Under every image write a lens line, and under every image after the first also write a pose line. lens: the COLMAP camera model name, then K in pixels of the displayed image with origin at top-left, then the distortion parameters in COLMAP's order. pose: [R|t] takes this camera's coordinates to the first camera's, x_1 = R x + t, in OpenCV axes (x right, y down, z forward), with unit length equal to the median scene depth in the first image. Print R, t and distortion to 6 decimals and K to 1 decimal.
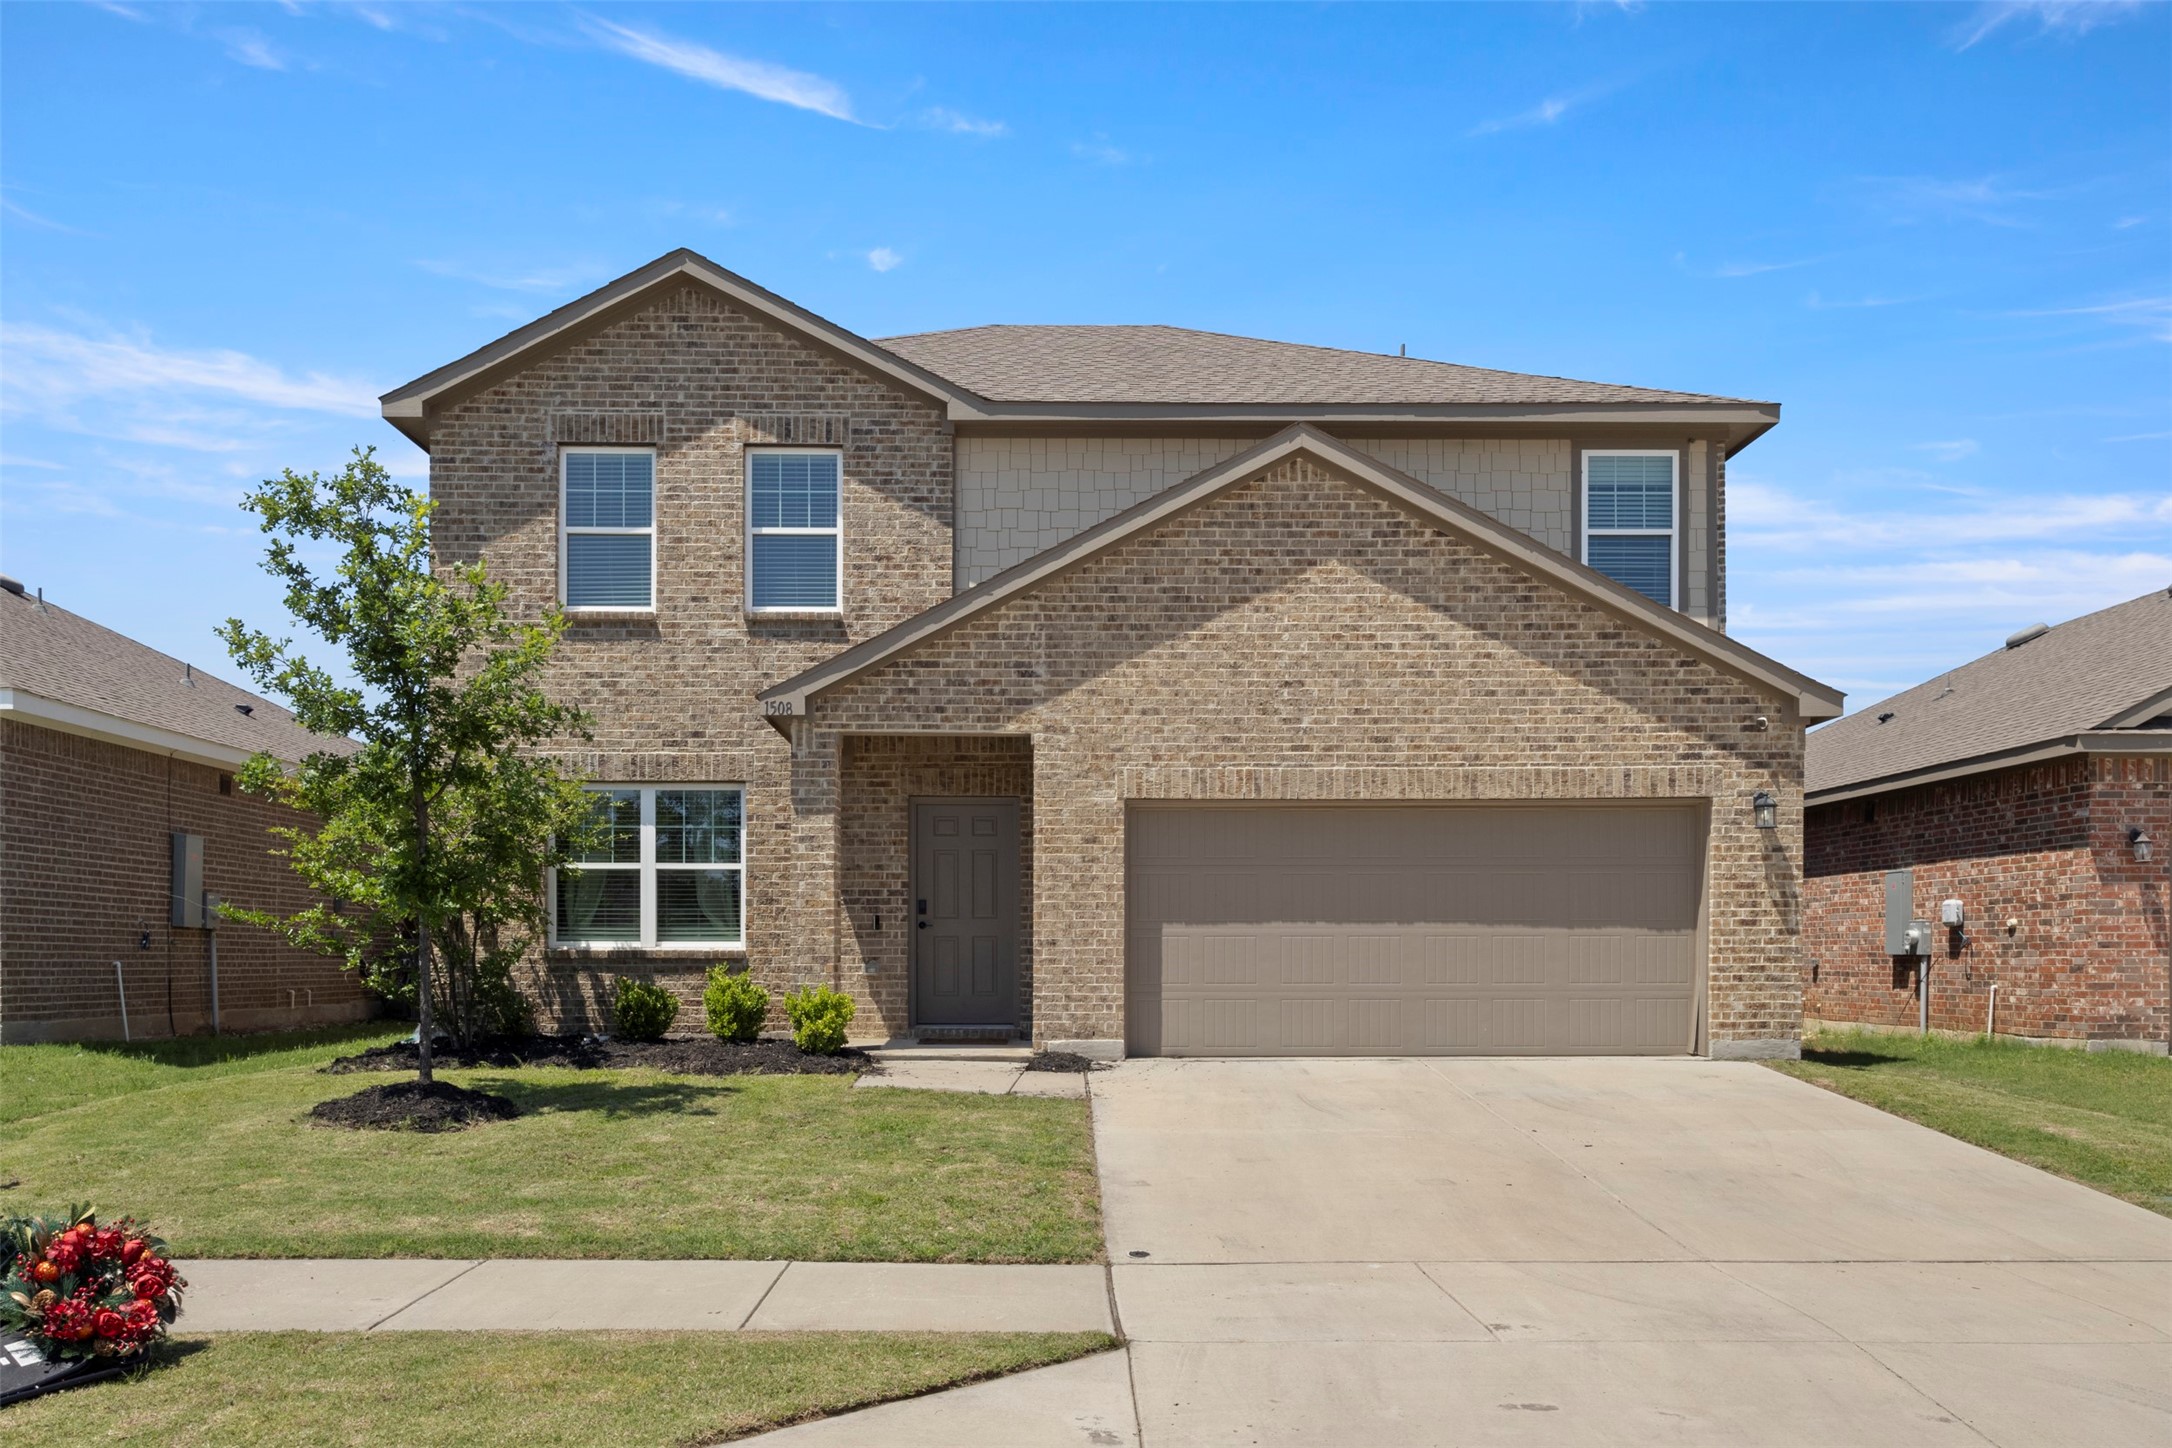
lens RADIAL K [[1738.0, 0, 1086.0], [0, 1738.0, 831.8], [0, 0, 1]] dist [0.000632, -0.004792]
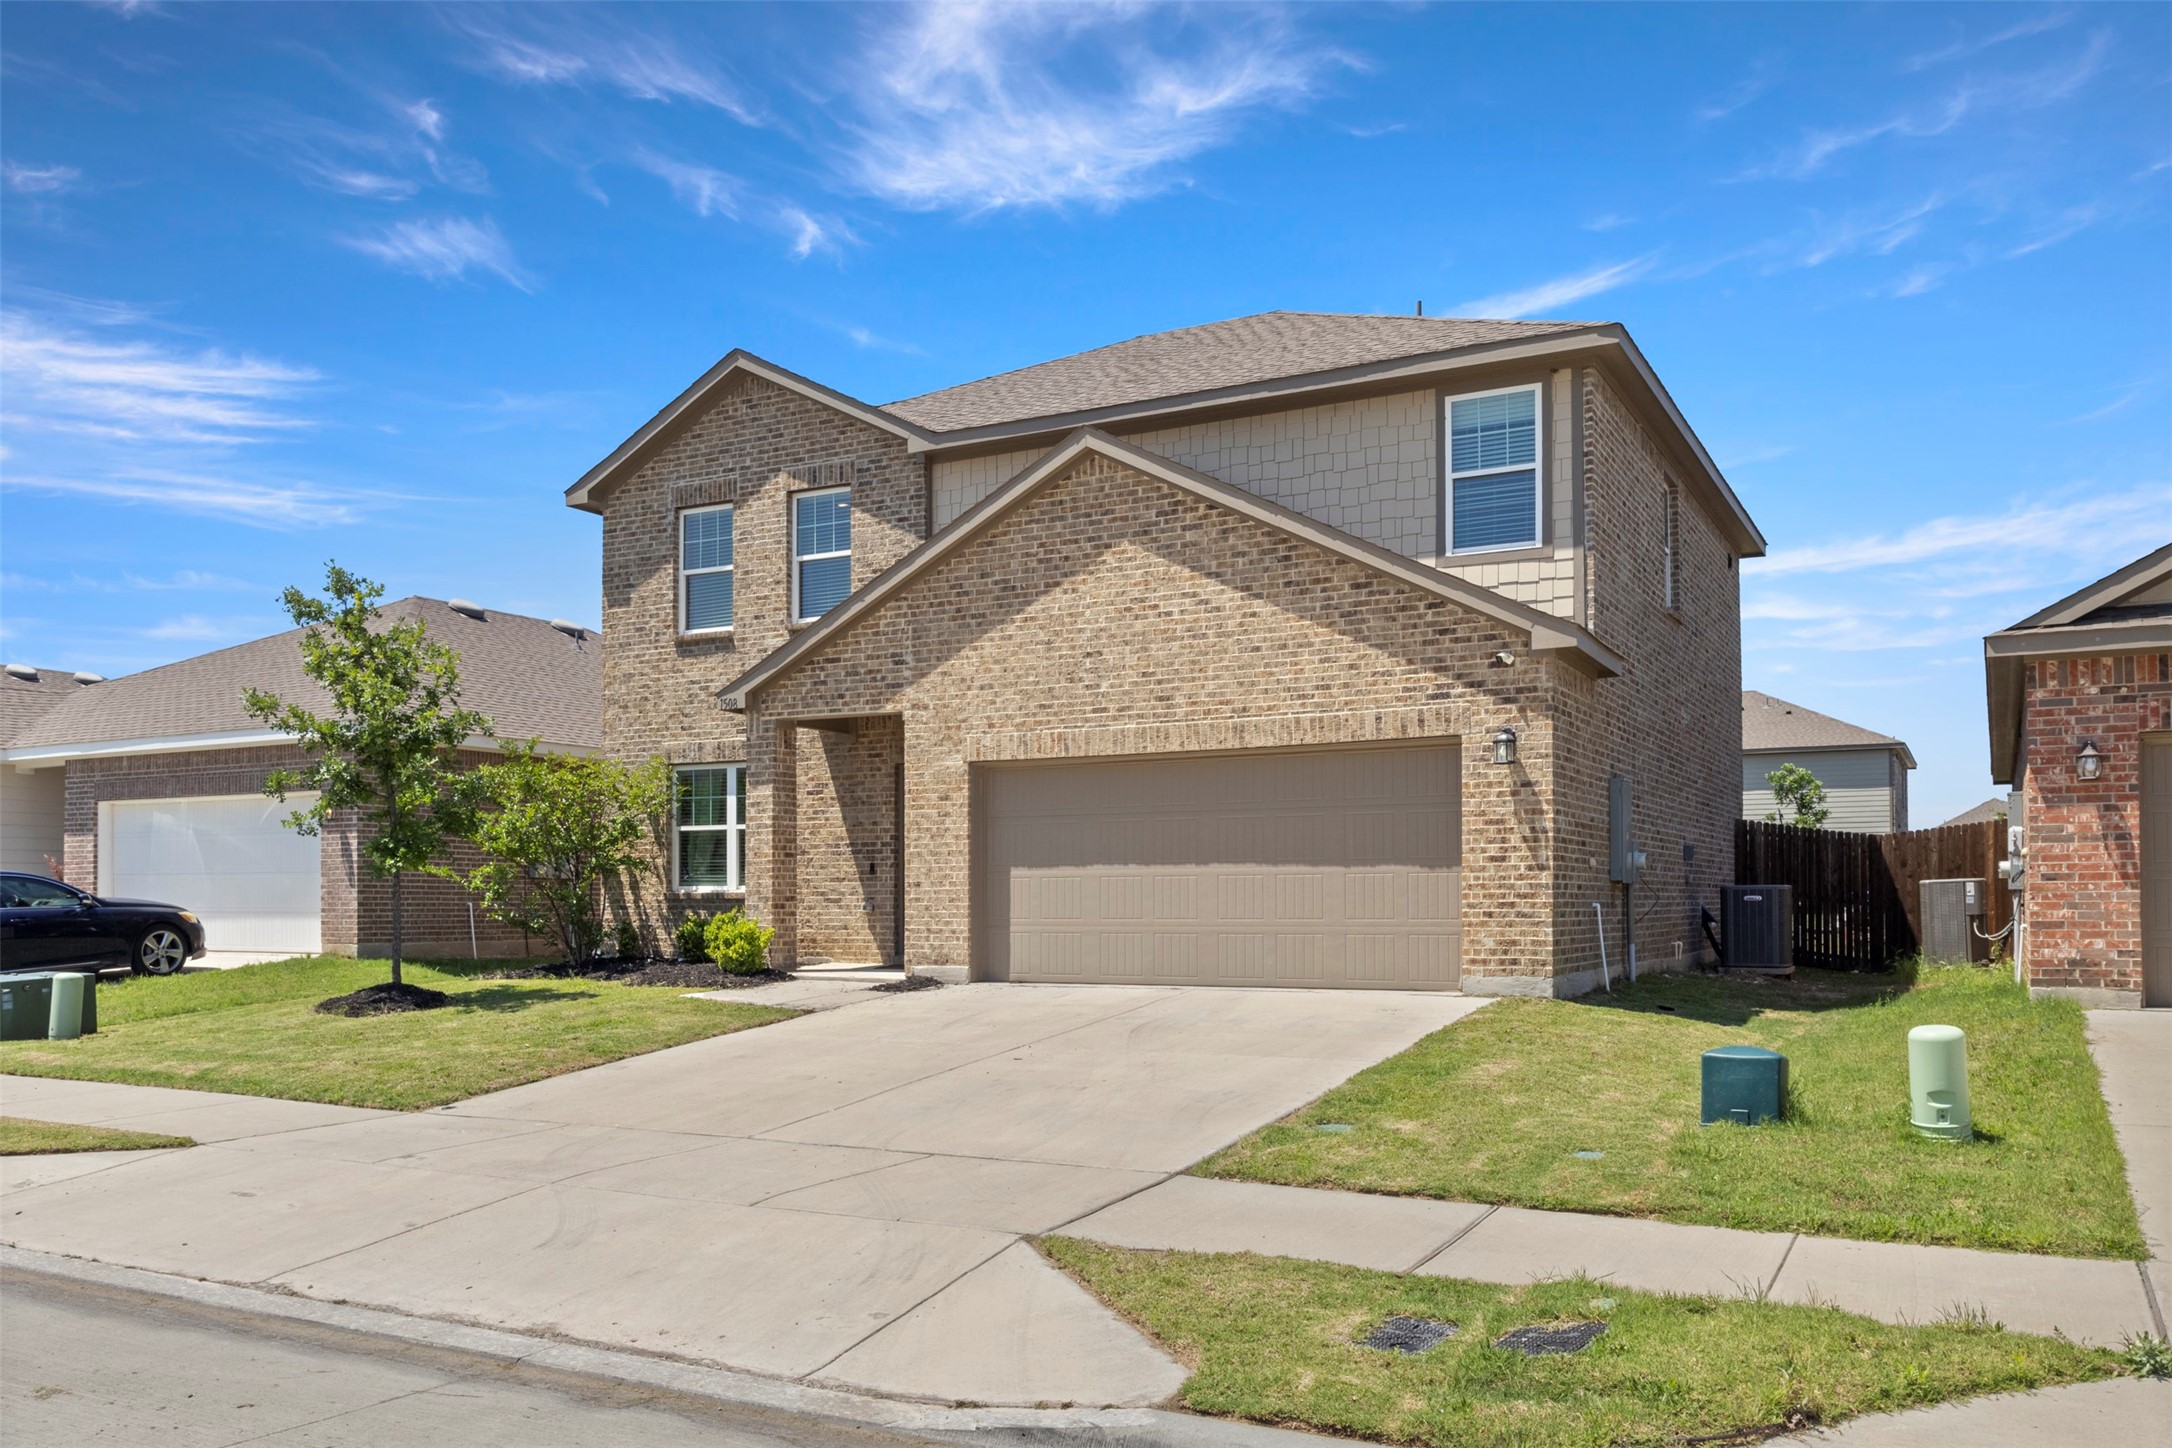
lens RADIAL K [[1710.4, 0, 1086.0], [0, 1710.4, 724.0], [0, 0, 1]] dist [-0.001168, 0.000095]
pose [[0.869989, -0.053870, -0.490119, 0.657339], [0.039198, 0.998424, -0.040161, 0.005011], [0.491510, 0.015728, 0.870730, 0.025851]]
